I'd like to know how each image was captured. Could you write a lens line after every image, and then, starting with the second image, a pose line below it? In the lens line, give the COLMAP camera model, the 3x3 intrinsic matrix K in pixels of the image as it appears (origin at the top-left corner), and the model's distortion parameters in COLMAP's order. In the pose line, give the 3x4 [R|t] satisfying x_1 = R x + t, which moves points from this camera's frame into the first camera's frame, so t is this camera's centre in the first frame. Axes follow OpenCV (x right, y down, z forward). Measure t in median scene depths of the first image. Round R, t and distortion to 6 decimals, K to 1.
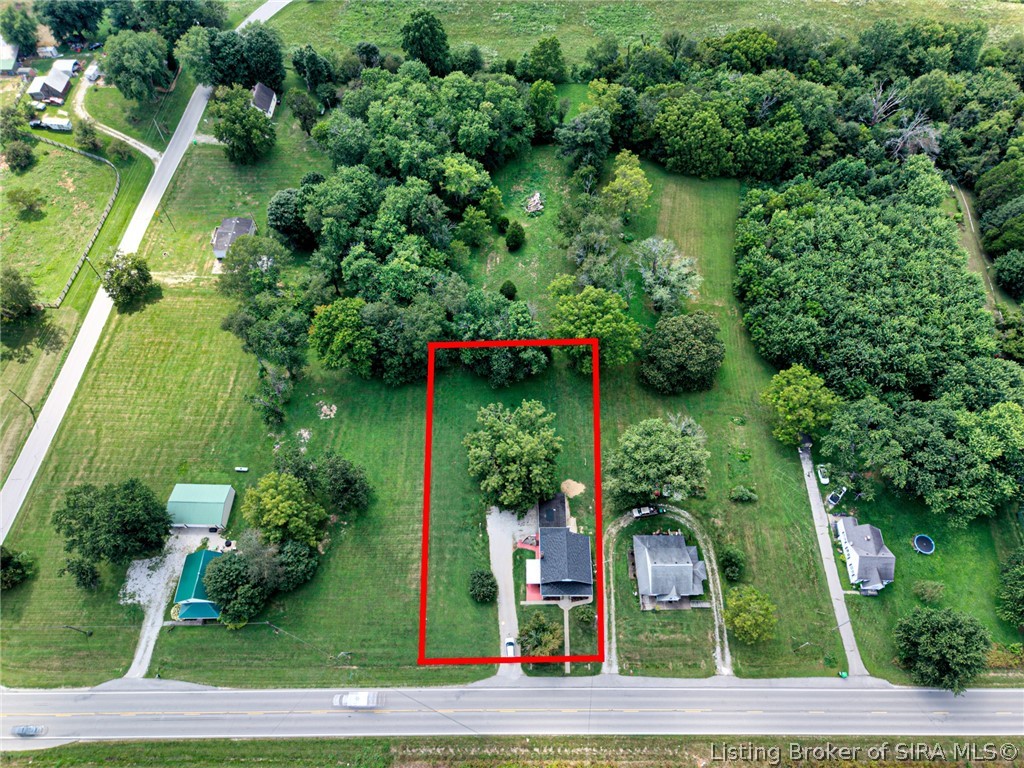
lens RADIAL K [[680.8, 0, 515.9], [0, 680.8, 384.4], [0, 0, 1]] dist [0.033679, -0.017705]
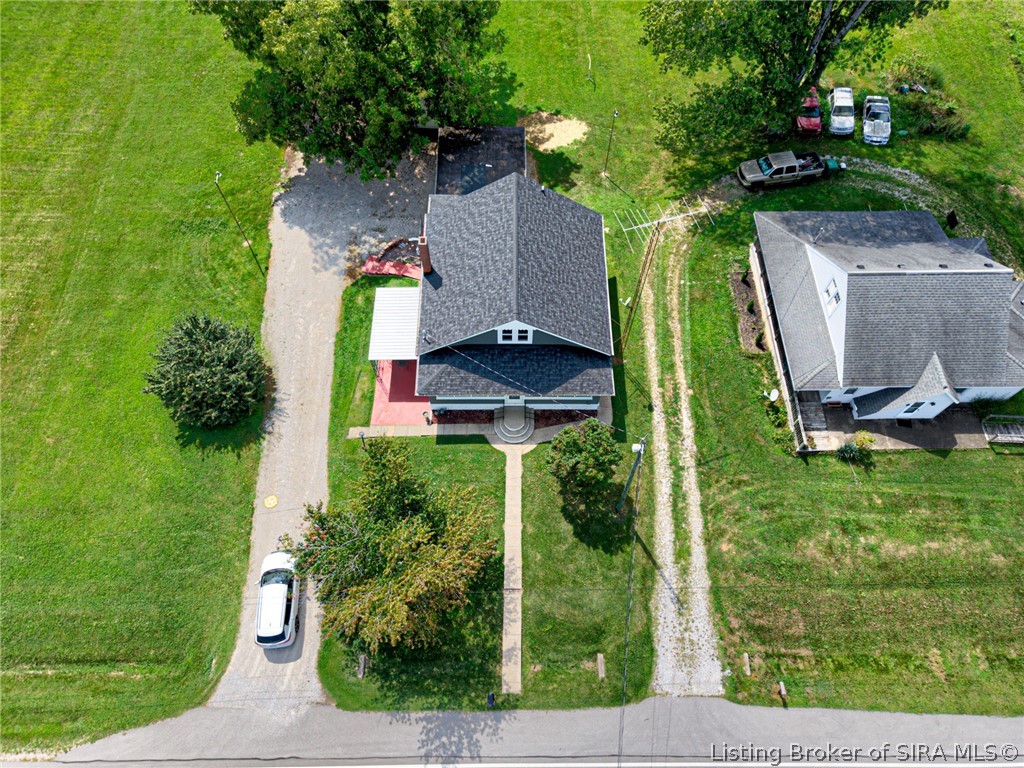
lens RADIAL K [[680.8, 0, 510.9], [0, 680.8, 385.3], [0, 0, 1]] dist [0.033679, -0.017705]
pose [[0.999965, -0.004805, -0.006839, 0.075209], [0.005047, 0.999348, 0.035761, 0.296584], [0.006663, -0.035795, 0.999337, 0.742205]]
